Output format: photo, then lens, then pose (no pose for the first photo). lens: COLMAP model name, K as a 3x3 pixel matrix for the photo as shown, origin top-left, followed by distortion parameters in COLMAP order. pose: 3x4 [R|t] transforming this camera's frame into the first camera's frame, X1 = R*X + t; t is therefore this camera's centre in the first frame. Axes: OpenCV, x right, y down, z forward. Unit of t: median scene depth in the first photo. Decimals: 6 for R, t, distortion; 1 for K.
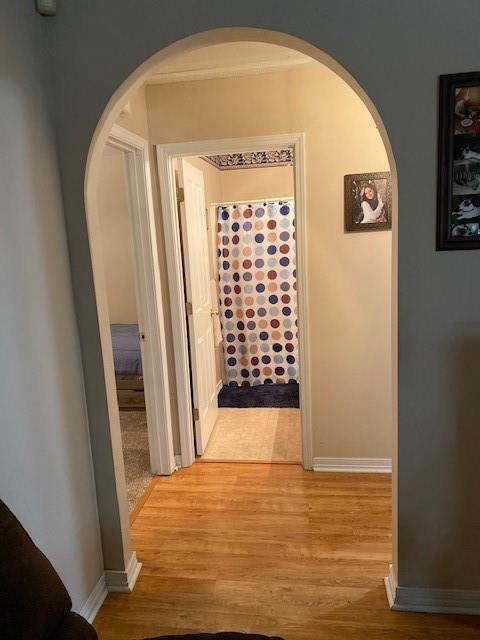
lens RADIAL K [[491.5, 0, 239.1], [0, 491.5, 319.9], [0, 0, 1]] dist [0.009339, -0.025901]
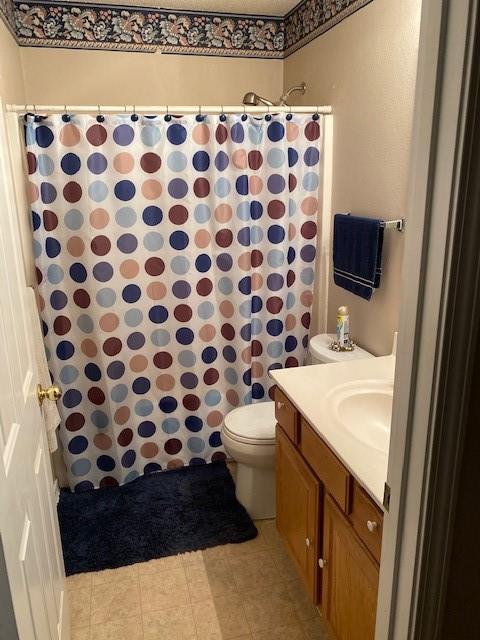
lens RADIAL K [[491.5, 0, 244.3], [0, 491.5, 309.5], [0, 0, 1]] dist [0.009339, -0.025901]
pose [[0.914733, -0.066044, 0.398625, -0.050236], [0.033670, 0.995579, 0.087682, -0.088562], [-0.402654, -0.066784, 0.912913, 0.506878]]
